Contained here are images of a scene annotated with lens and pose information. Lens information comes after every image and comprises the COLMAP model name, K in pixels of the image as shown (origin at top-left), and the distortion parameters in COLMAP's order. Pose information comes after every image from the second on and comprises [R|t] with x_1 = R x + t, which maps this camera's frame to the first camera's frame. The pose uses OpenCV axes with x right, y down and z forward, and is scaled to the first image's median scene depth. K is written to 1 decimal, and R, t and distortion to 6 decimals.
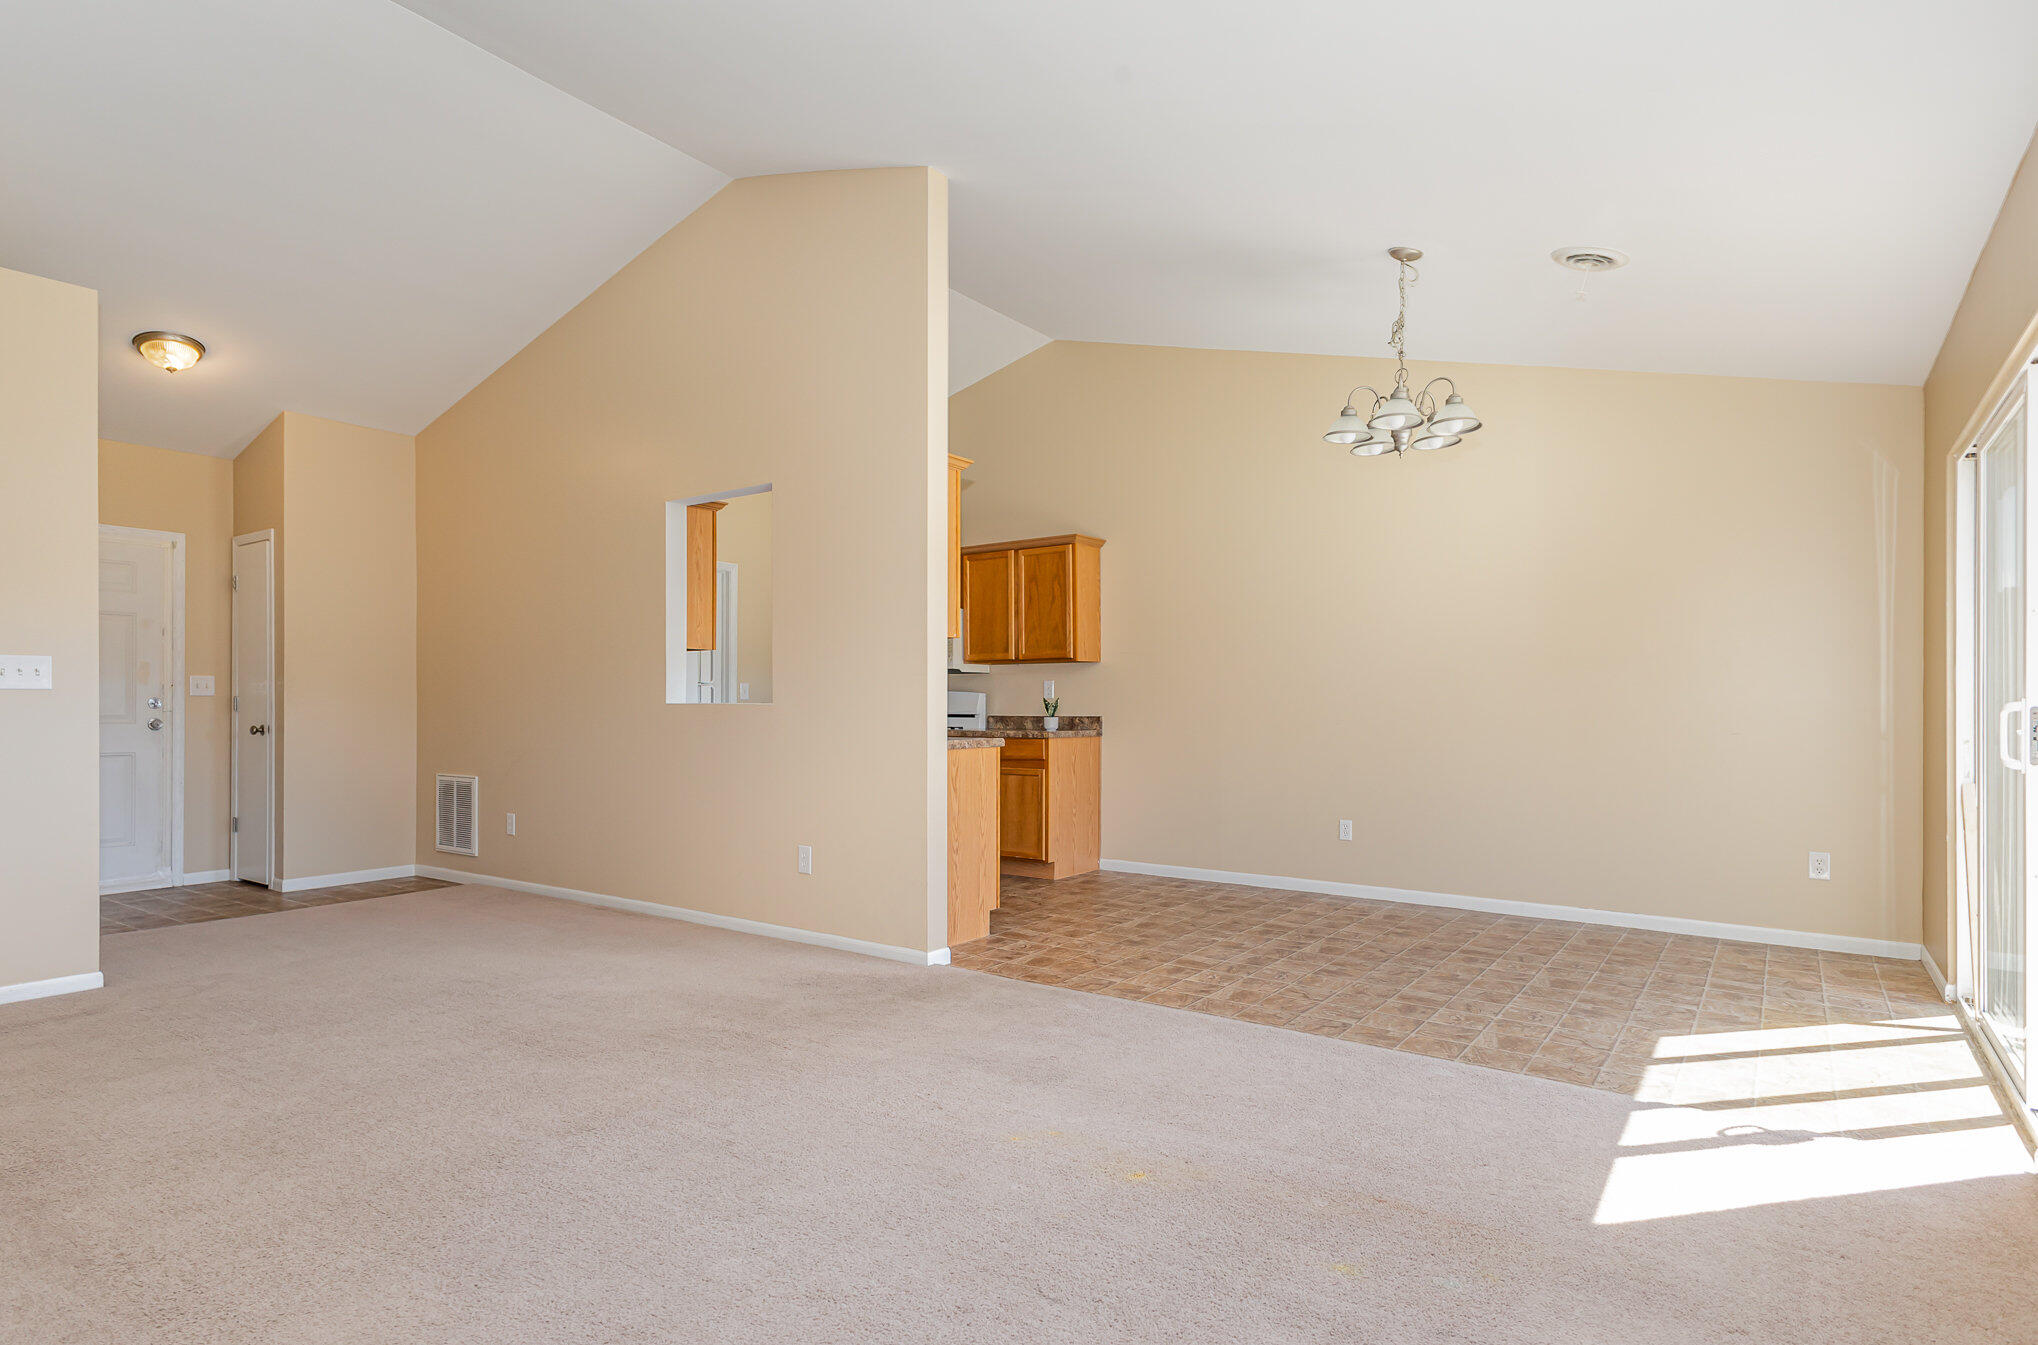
lens RADIAL K [[1041.7, 0, 1031.8], [0, 1041.7, 717.0], [0, 0, 1]] dist [0.024919, -0.004195]
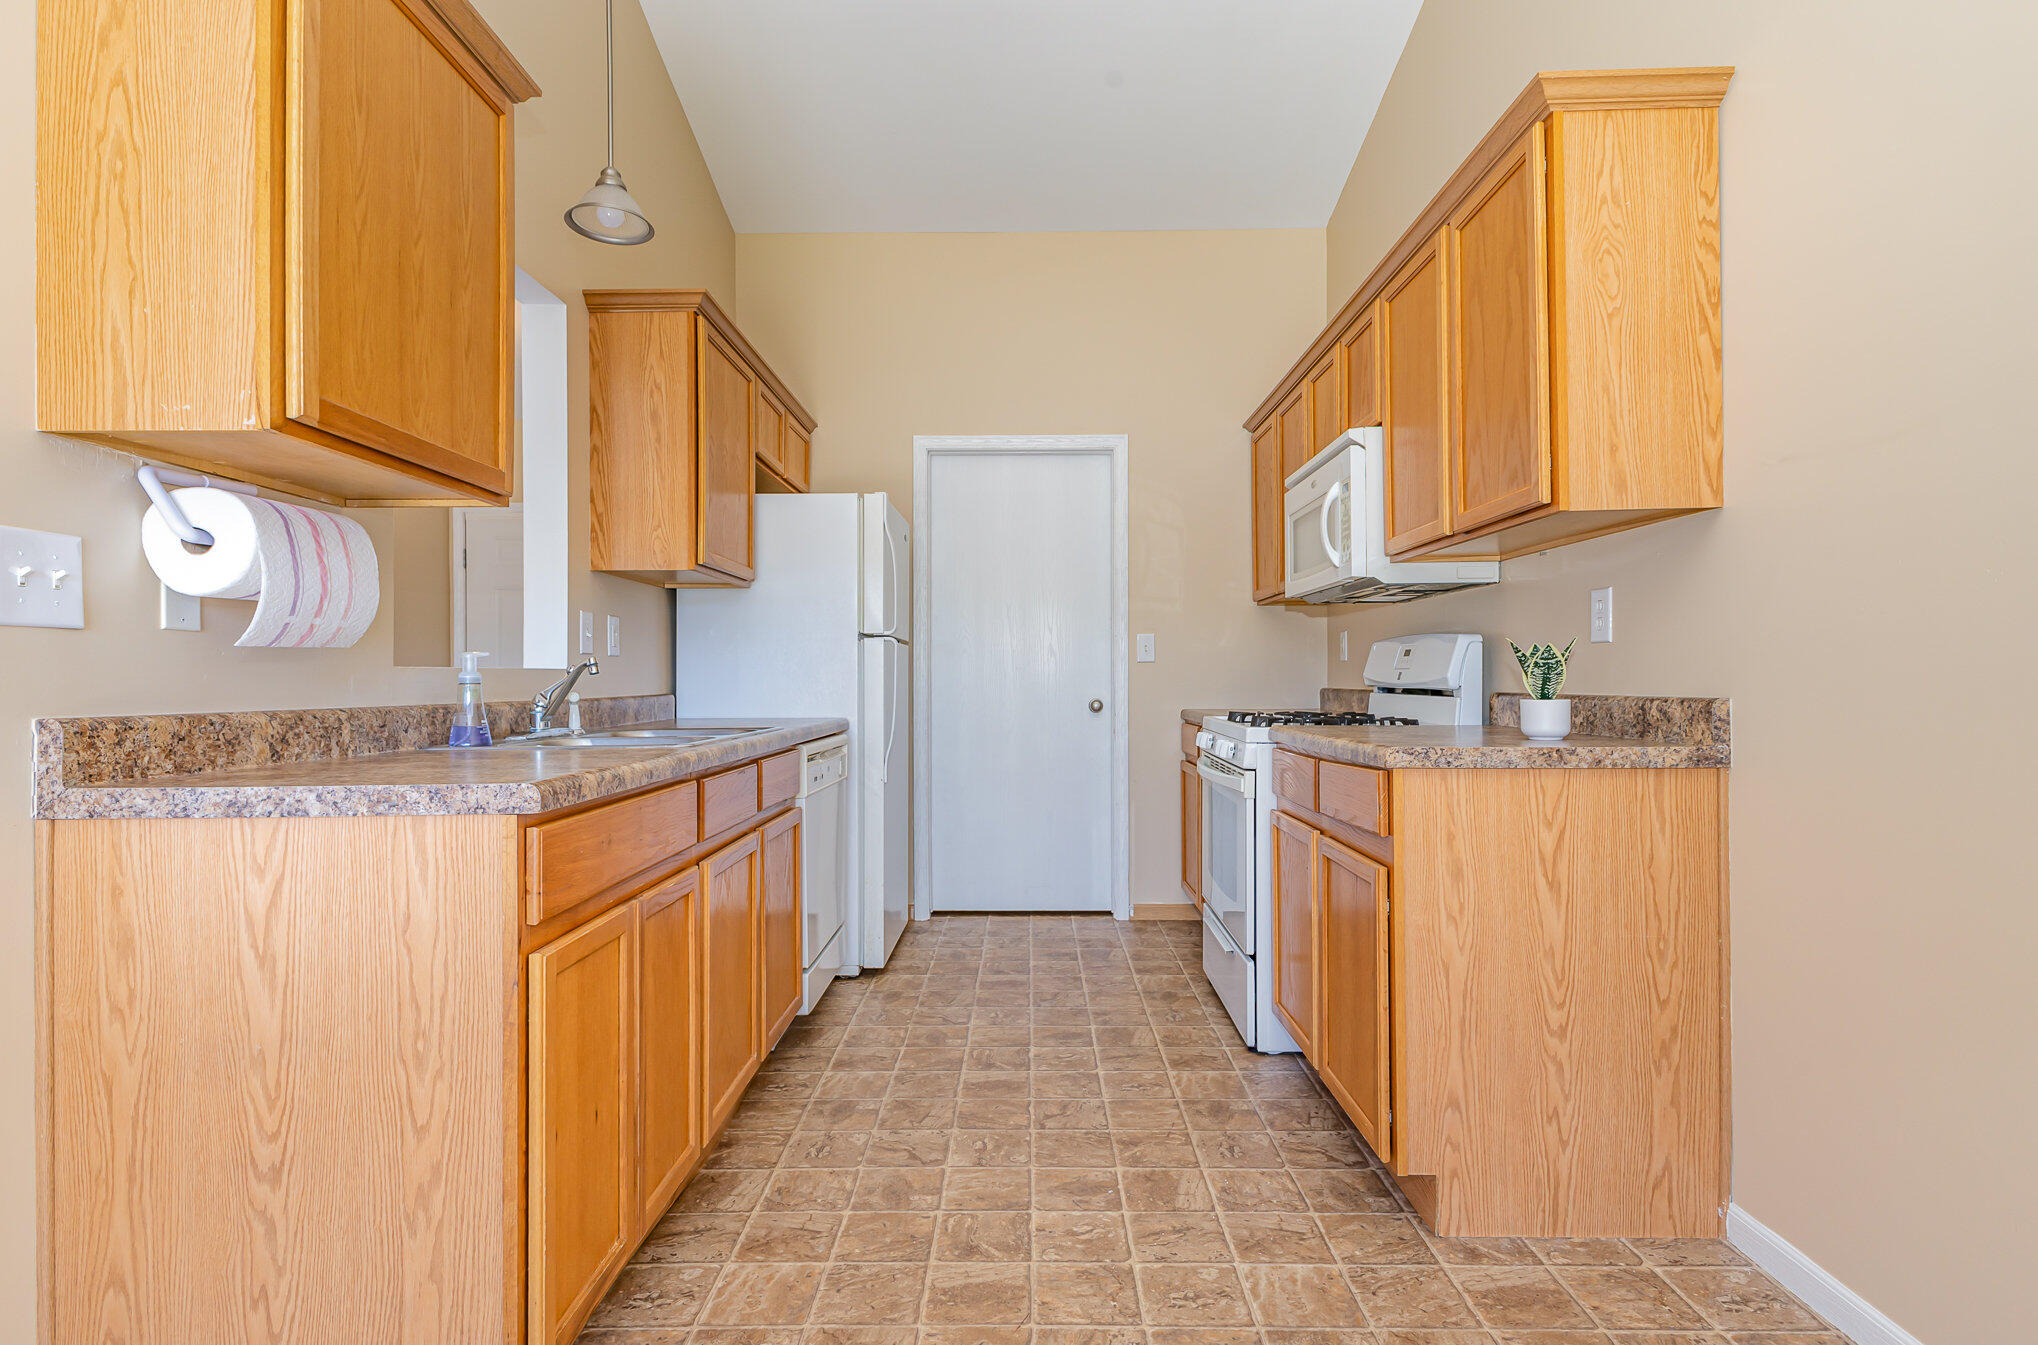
lens RADIAL K [[1041.7, 0, 1025.6], [0, 1041.7, 673.8], [0, 0, 1]] dist [0.024919, -0.004195]
pose [[0.567909, -0.006307, -0.823067, 0.259892], [-0.001158, 0.999964, -0.008461, -0.006248], [0.823091, 0.005758, 0.567881, 0.911931]]
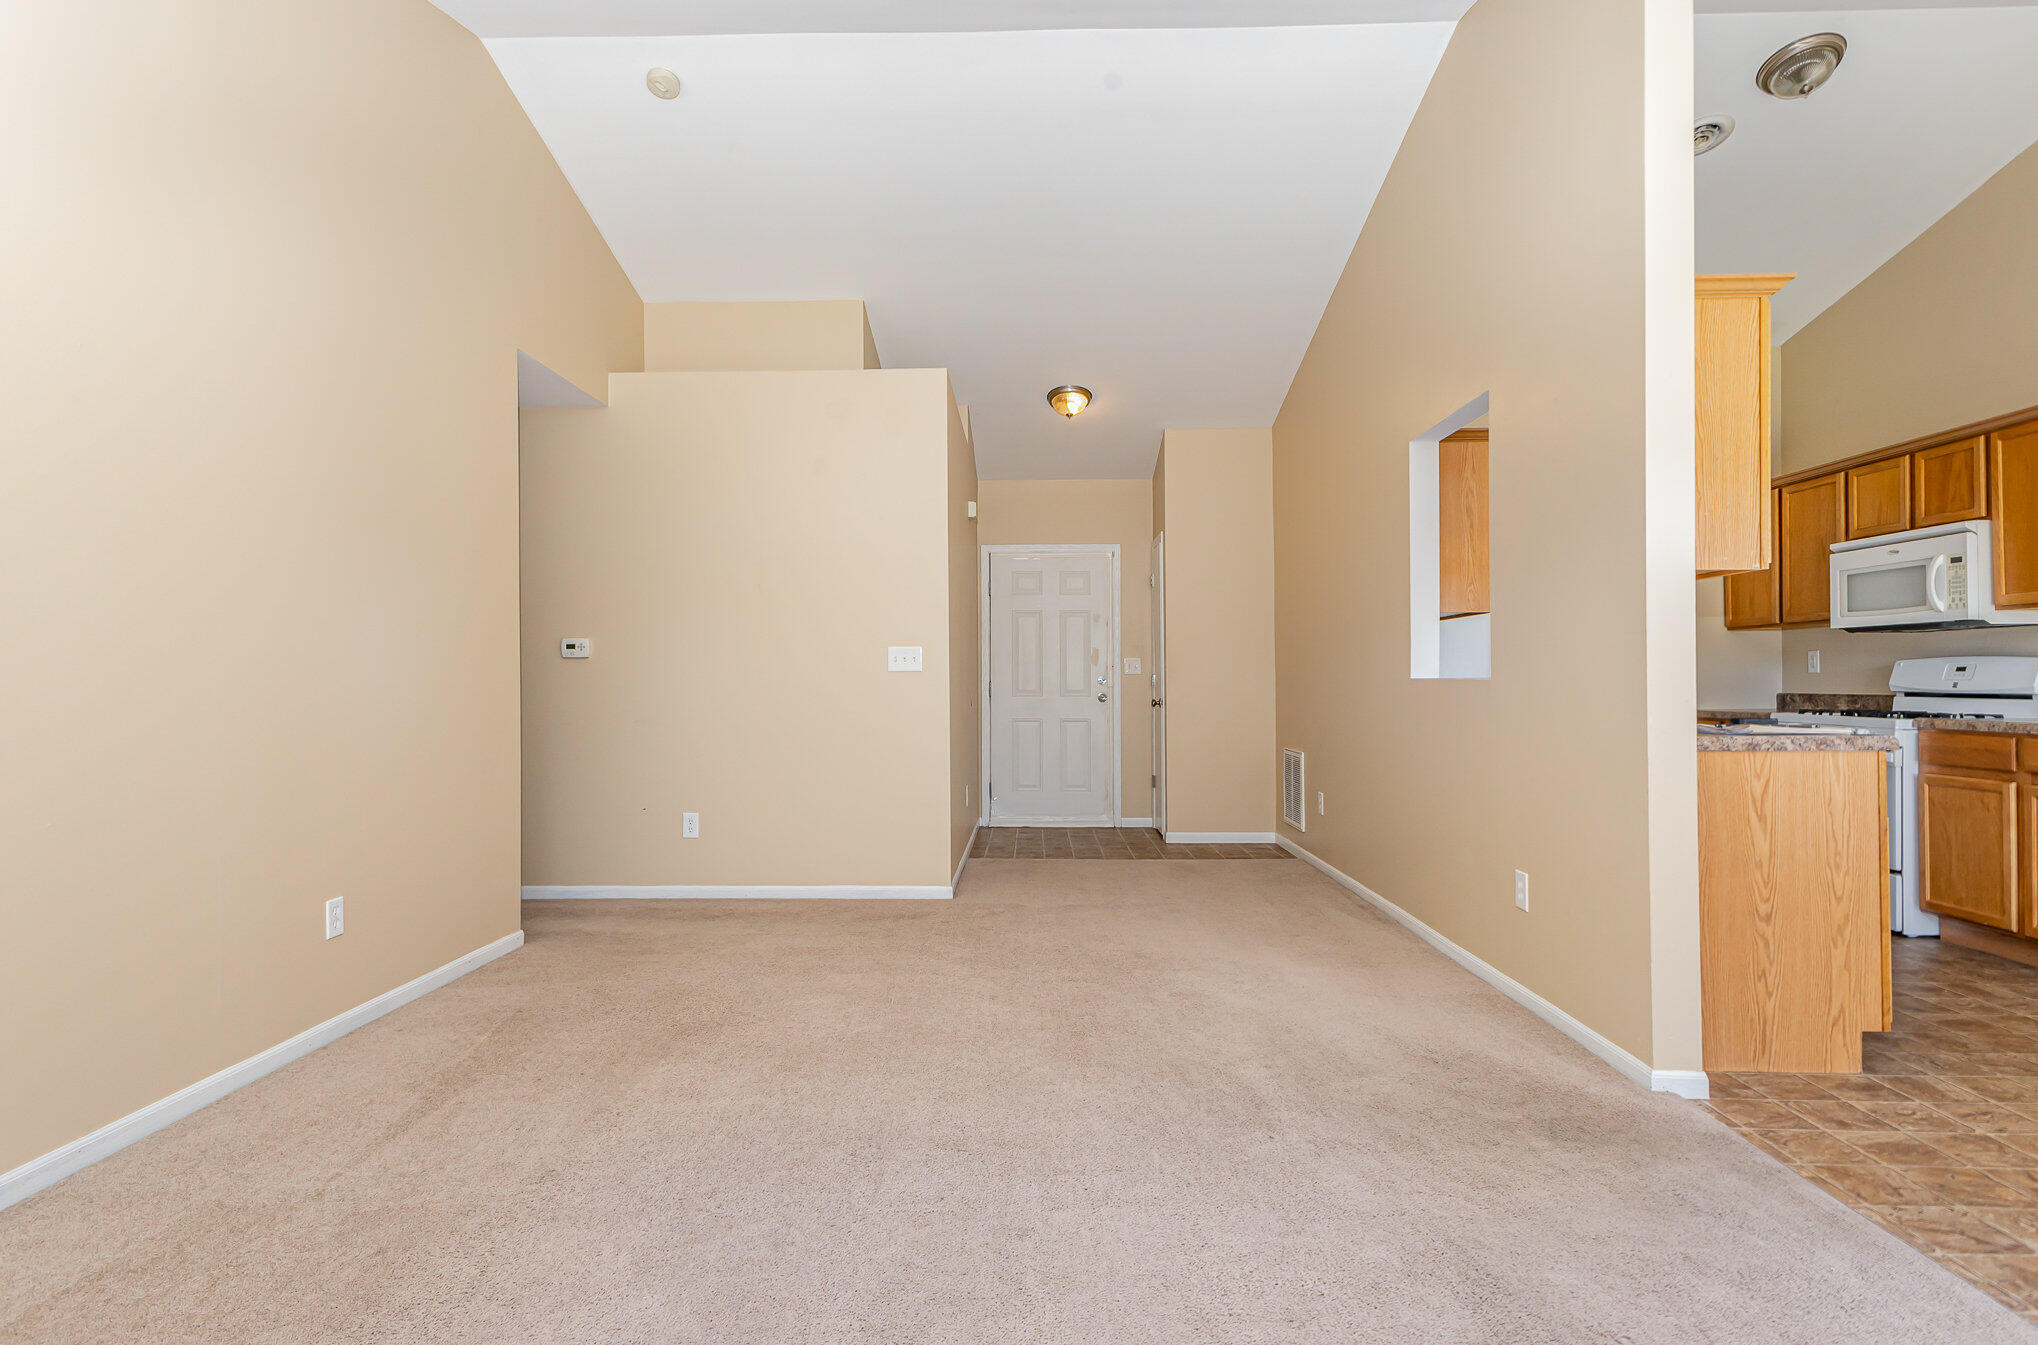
lens RADIAL K [[1041.7, 0, 1028.4], [0, 1041.7, 676.7], [0, 0, 1]] dist [0.024919, -0.004195]
pose [[0.561643, -0.006278, -0.827356, 0.179456], [-0.005163, 0.999925, -0.011092, -0.003749], [0.827364, 0.010501, 0.561568, 0.262968]]
